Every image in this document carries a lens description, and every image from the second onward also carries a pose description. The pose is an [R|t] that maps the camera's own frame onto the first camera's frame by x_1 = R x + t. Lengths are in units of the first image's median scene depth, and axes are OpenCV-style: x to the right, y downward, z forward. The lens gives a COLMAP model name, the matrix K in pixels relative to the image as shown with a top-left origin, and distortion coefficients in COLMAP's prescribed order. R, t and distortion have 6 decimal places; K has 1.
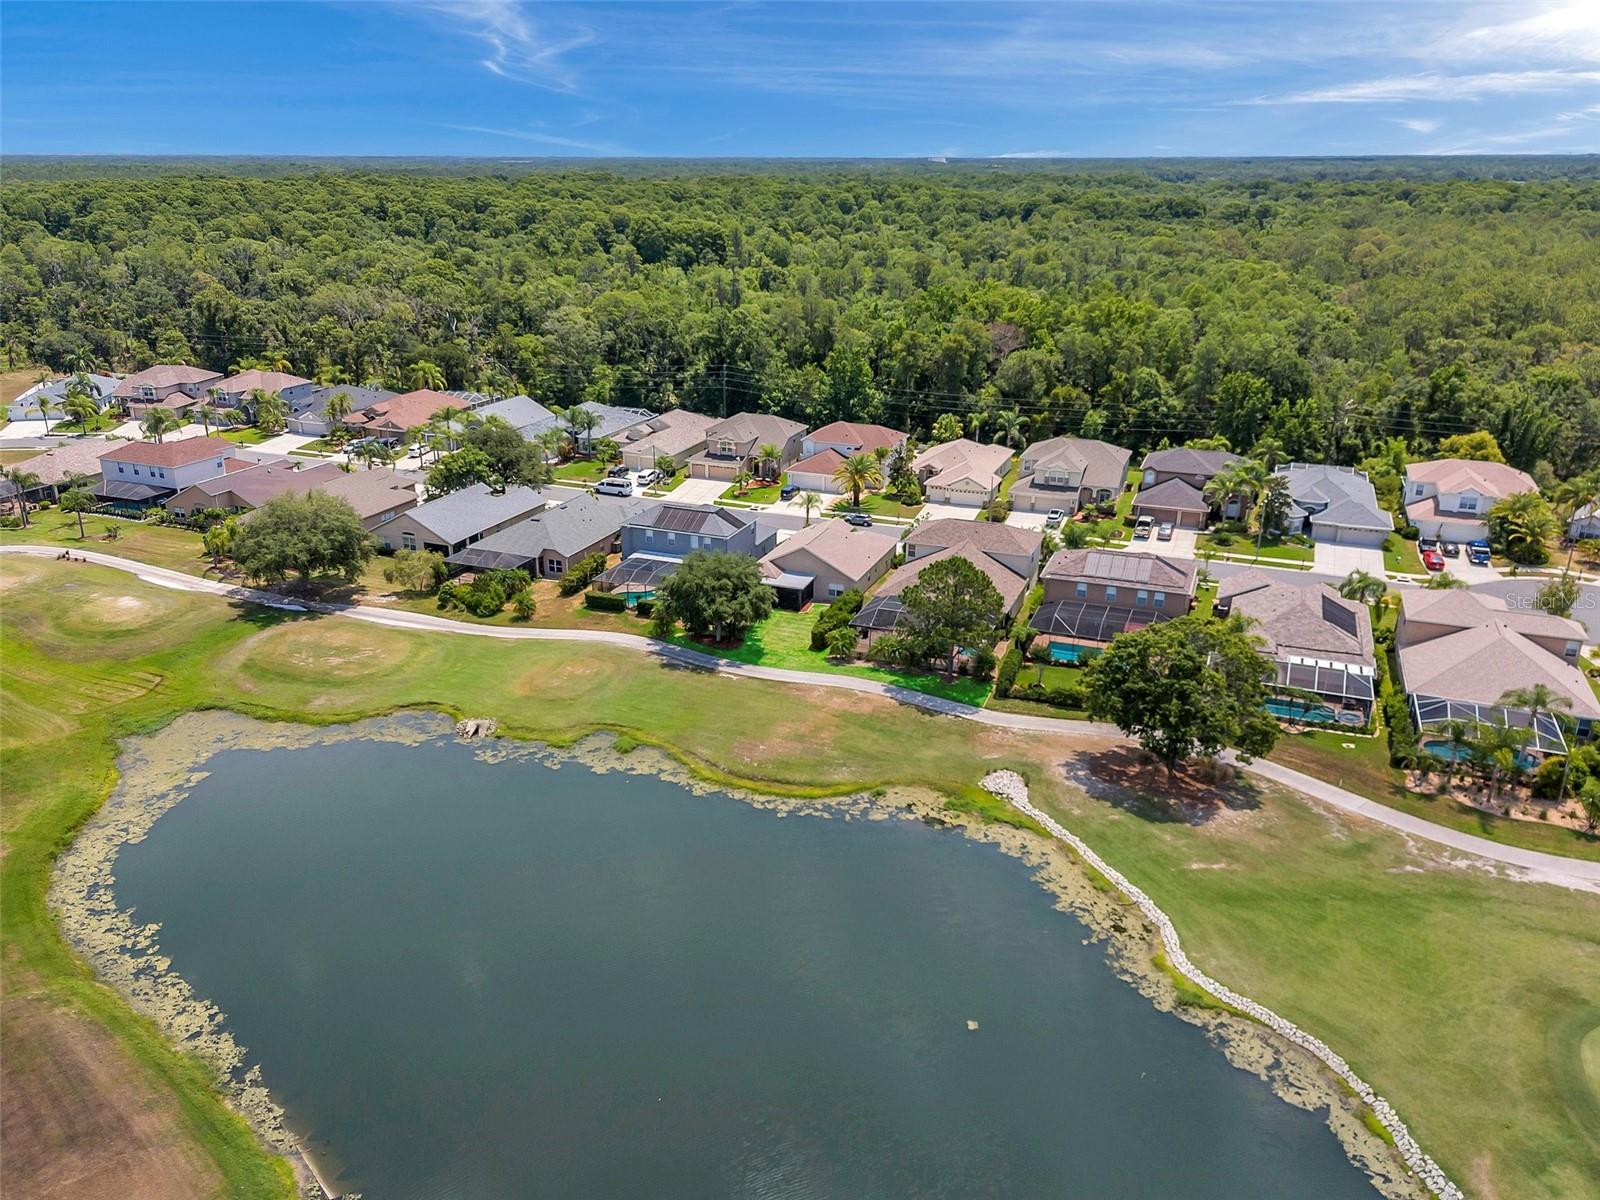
lens RADIAL K [[1178.1, 0, 777.3], [0, 1178.1, 578.8], [0, 0, 1]] dist [0.063192, -0.058560]
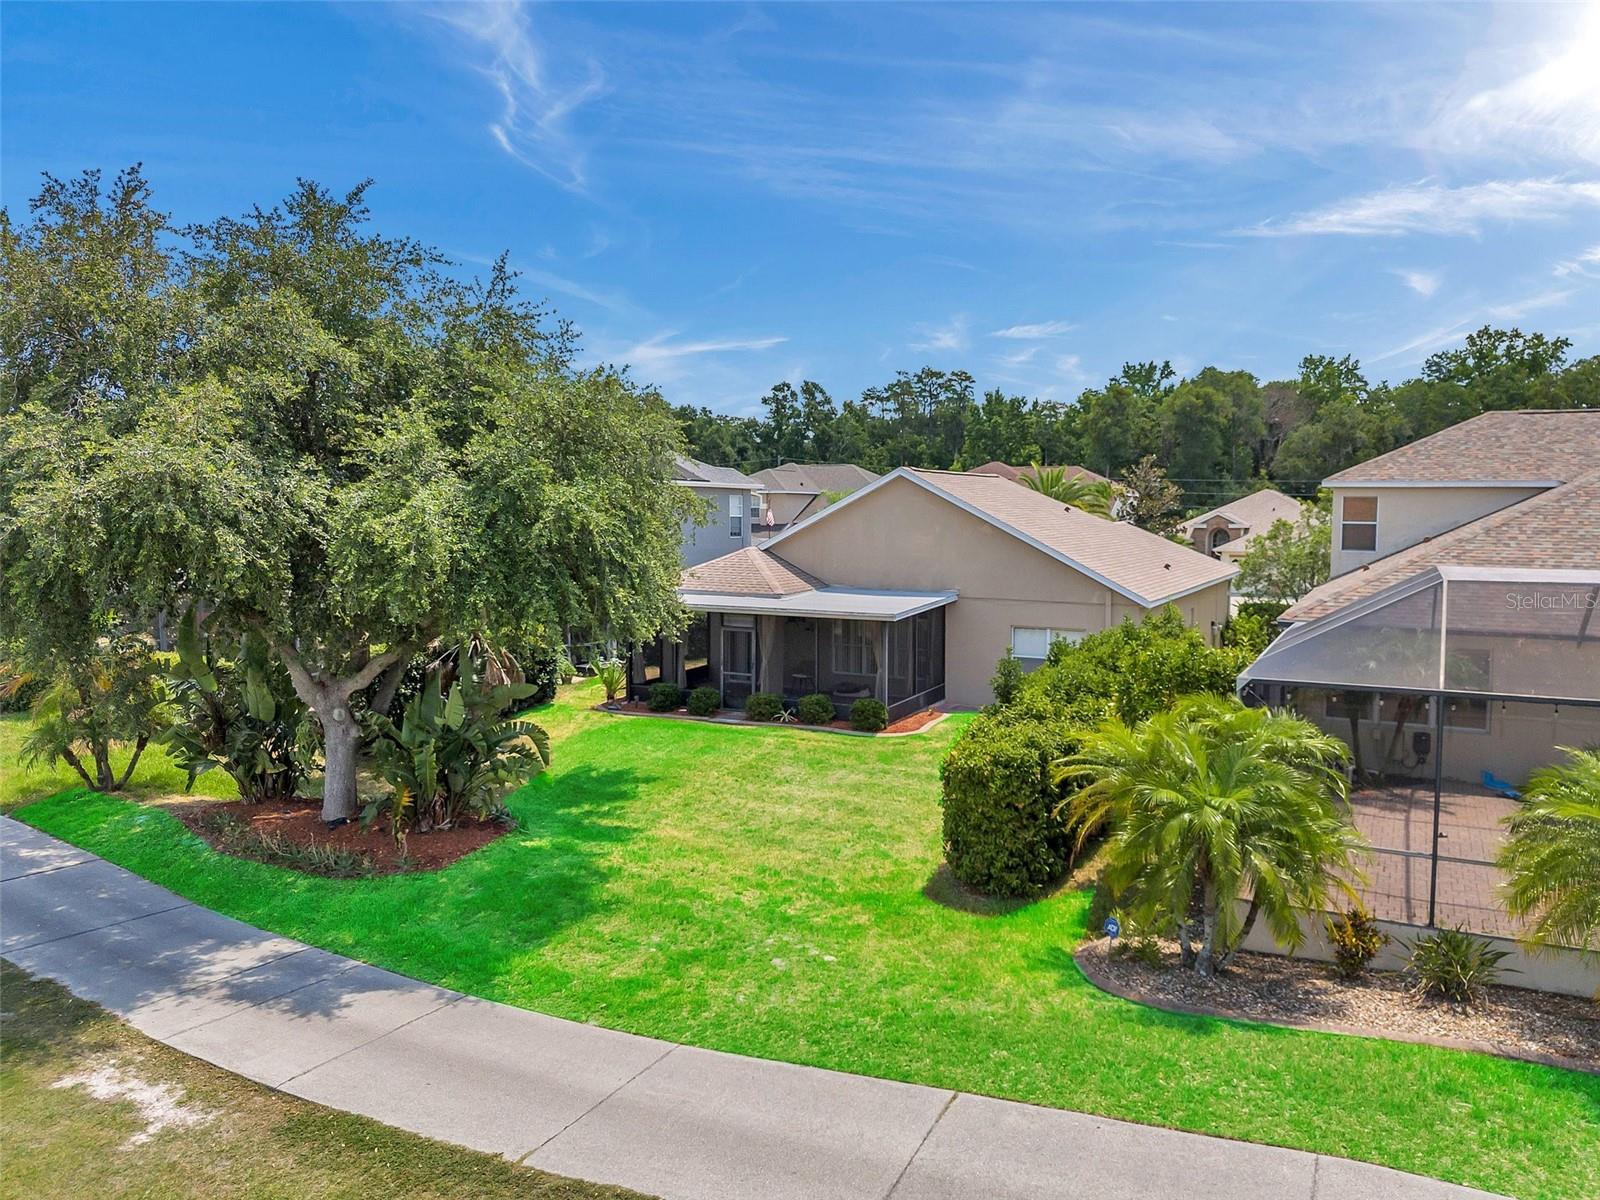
lens RADIAL K [[1178.5, 0, 822.2], [0, 1178.5, 602.9], [0, 0, 1]] dist [0.063994, -0.071499]
pose [[0.997894, 0.002762, -0.064803, 0.016453], [-0.019384, 0.966136, -0.257305, 0.044077], [0.061897, 0.258019, 0.964155, 0.601315]]
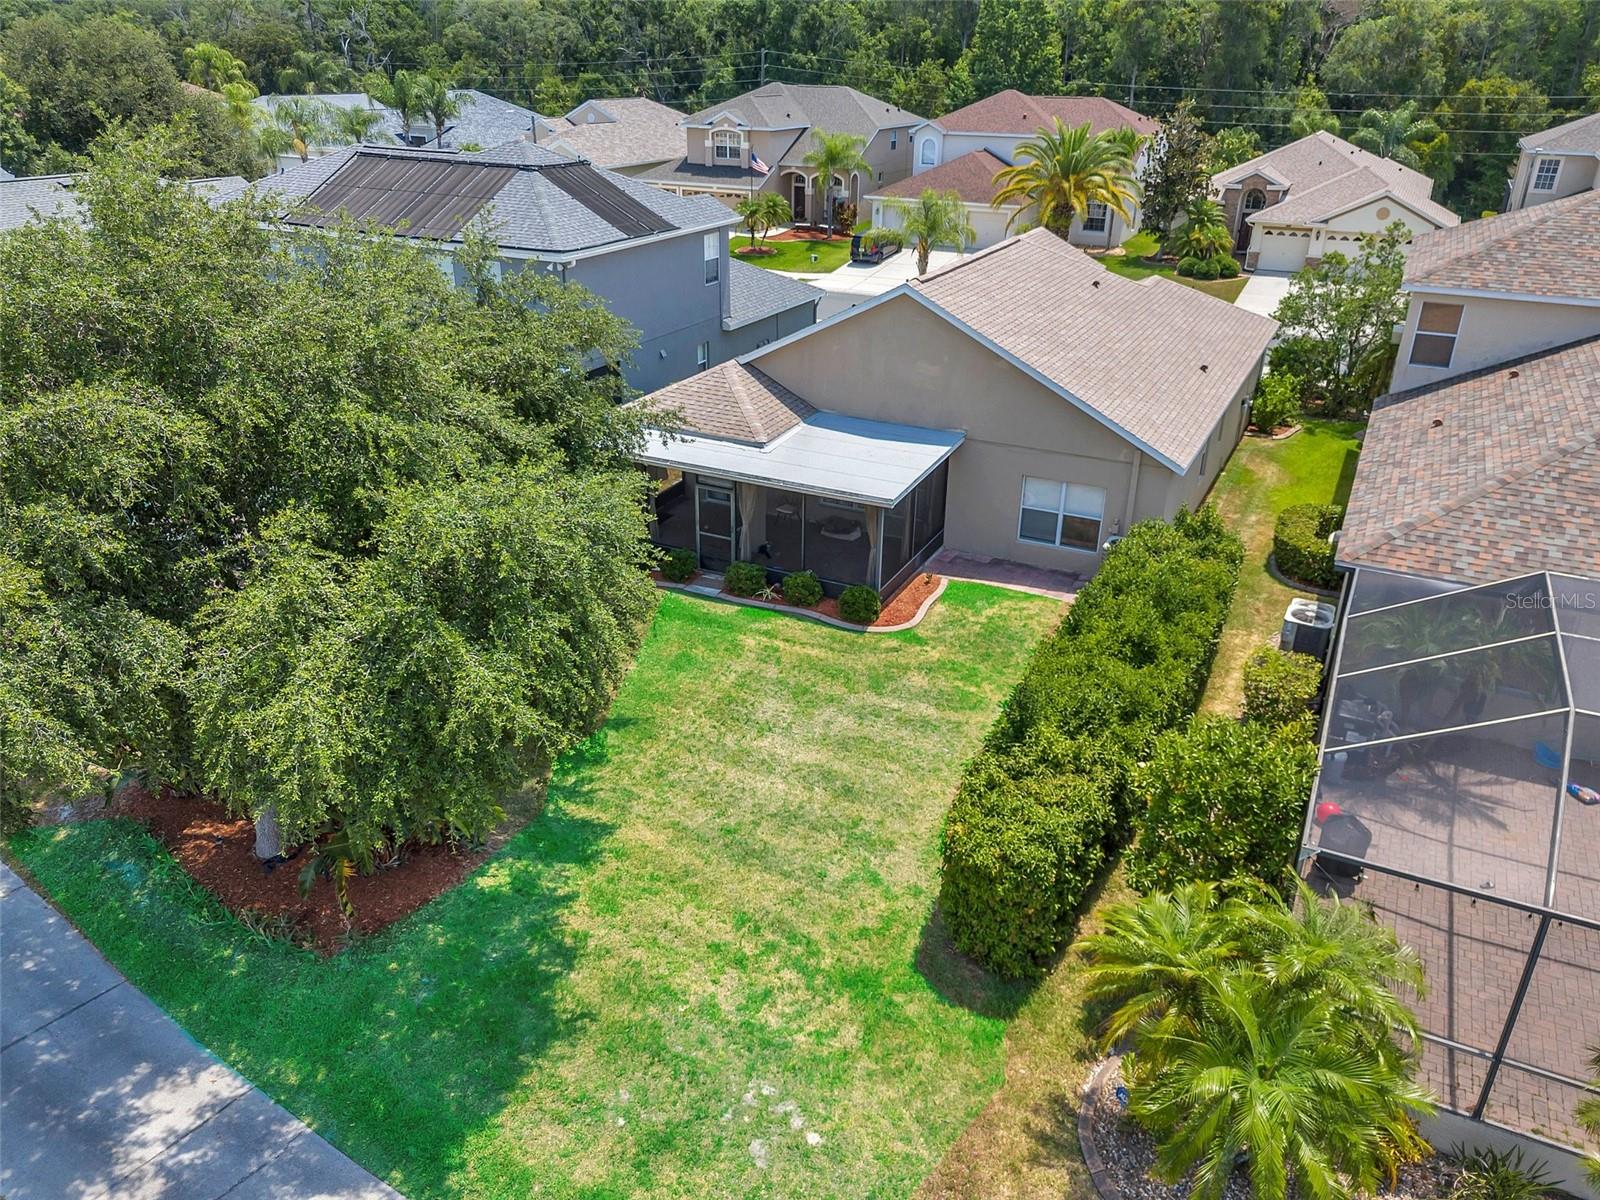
lens RADIAL K [[1167.2, 0, 800.0], [0, 1167.2, 600.0], [0, 0, 1]] dist [0.058542, -0.058352]
pose [[0.997290, 0.035502, -0.064441, 0.014430], [-0.029240, 0.994985, 0.095654, 0.004975], [0.067514, -0.093510, 0.993327, 0.615891]]
